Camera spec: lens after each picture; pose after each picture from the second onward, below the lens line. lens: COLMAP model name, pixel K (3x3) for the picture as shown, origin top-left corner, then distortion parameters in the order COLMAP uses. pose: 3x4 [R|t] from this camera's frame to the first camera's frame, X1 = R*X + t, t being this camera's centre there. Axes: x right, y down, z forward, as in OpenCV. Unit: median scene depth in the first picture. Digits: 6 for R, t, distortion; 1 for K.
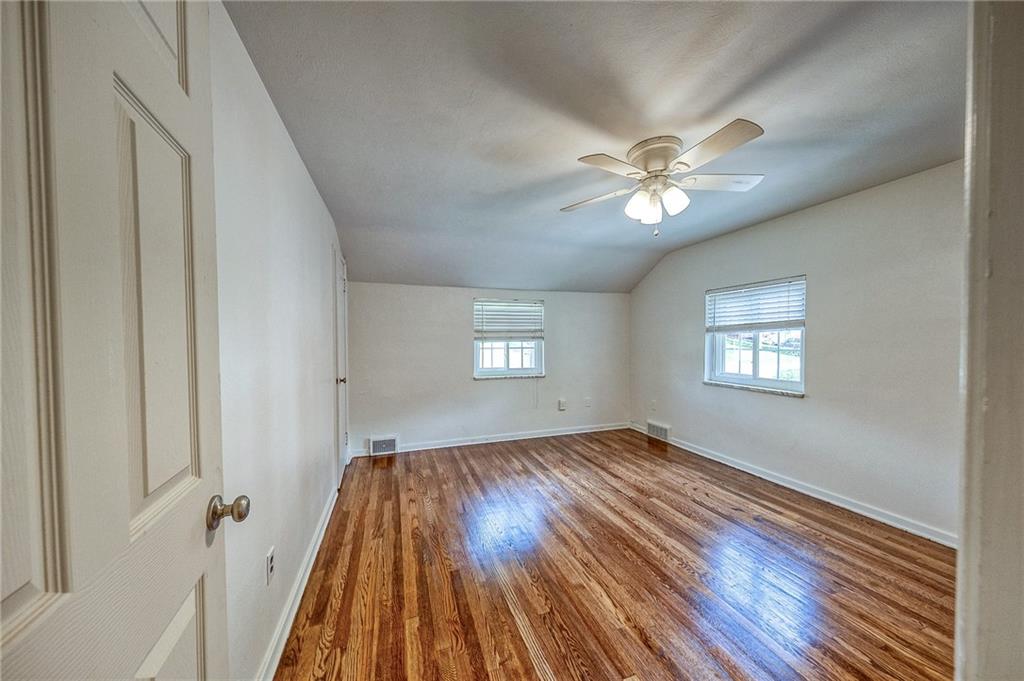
lens RADIAL K [[345.9, 0, 507.0], [0, 345.9, 345.0], [0, 0, 1]] dist [0.004568, -0.001911]
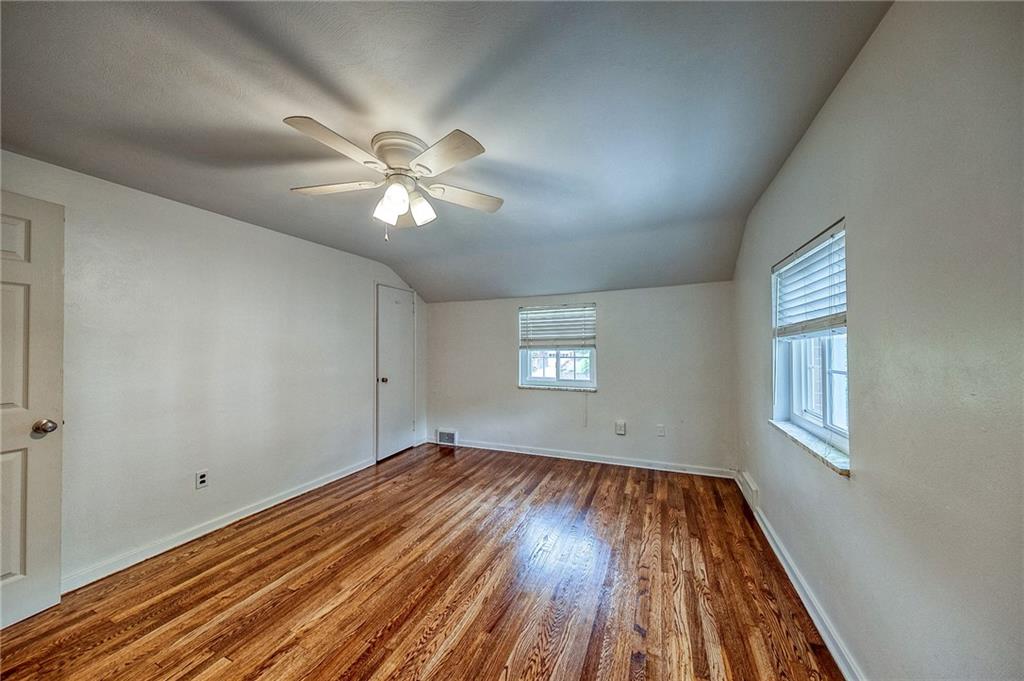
lens RADIAL K [[345.9, 0, 512.0], [0, 345.9, 338.8], [0, 0, 1]] dist [0.004568, -0.001911]
pose [[0.749082, -0.015547, -0.662295, 0.651729], [-0.005247, 0.999554, -0.029398, -0.015714], [0.662457, 0.025497, 0.748666, 0.270187]]
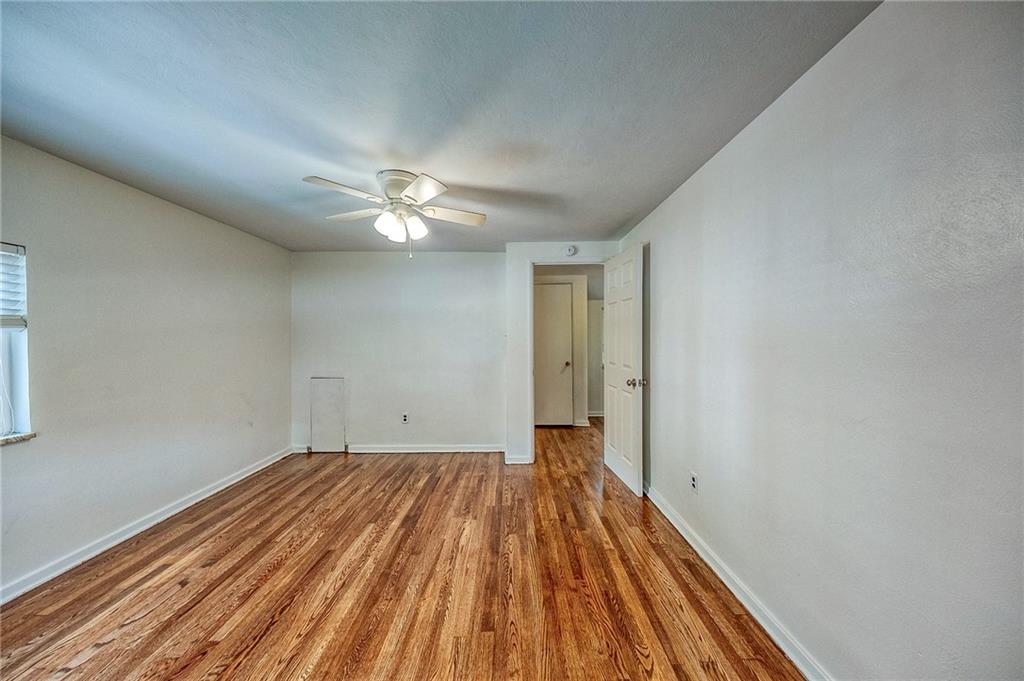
lens RADIAL K [[345.9, 0, 514.1], [0, 345.9, 341.1], [0, 0, 1]] dist [0.004568, -0.001911]
pose [[-0.951670, 0.010447, 0.306944, -0.151581], [0.016985, 0.999682, 0.018636, -0.019547], [-0.306652, 0.022949, -0.951545, 1.048077]]
